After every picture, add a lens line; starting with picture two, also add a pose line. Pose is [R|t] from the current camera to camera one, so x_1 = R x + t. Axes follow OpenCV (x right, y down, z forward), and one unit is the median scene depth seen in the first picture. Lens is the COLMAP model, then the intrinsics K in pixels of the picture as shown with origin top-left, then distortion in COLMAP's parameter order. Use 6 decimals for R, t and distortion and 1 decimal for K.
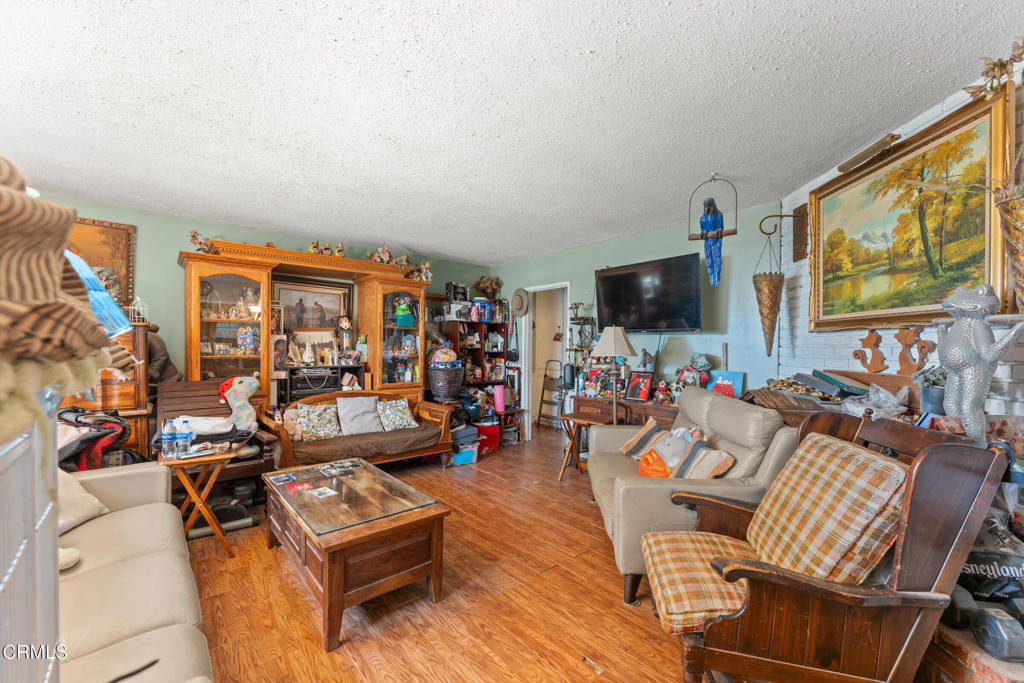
lens RADIAL K [[433.0, 0, 510.9], [0, 433.0, 346.0], [0, 0, 1]] dist [0.000023, 0.000003]
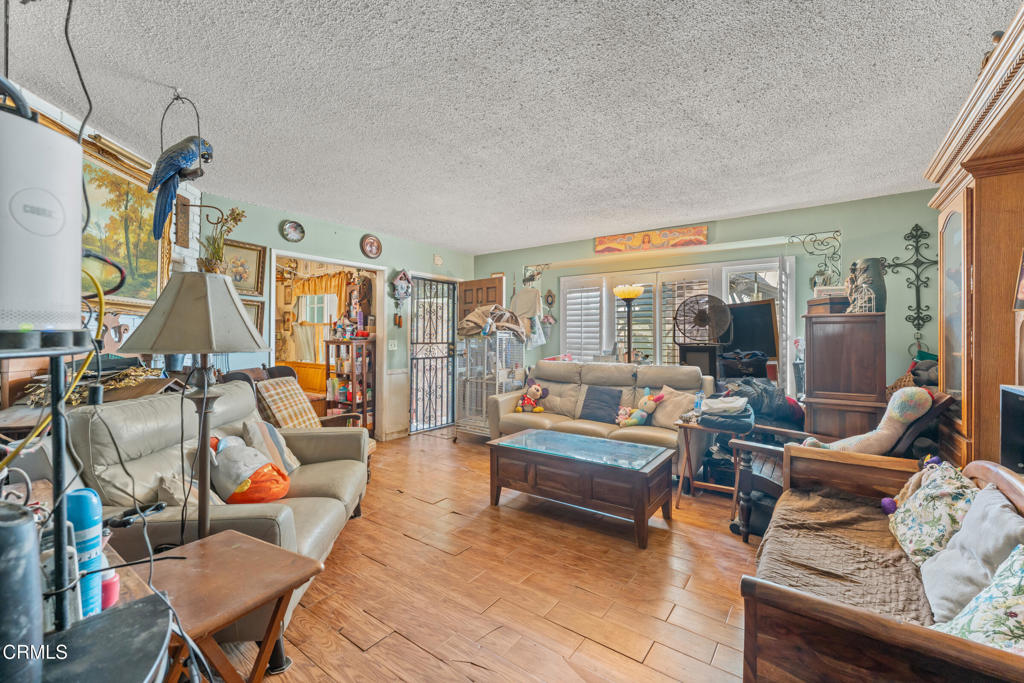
lens RADIAL K [[411.1, 0, 512.1], [0, 411.1, 339.1], [0, 0, 1]] dist [0.000335, -0.000261]
pose [[-0.973328, -0.003895, -0.229386, 0.081834], [-0.004749, 0.999984, 0.003173, 0.020065], [0.229370, 0.004178, -0.973330, 2.052760]]
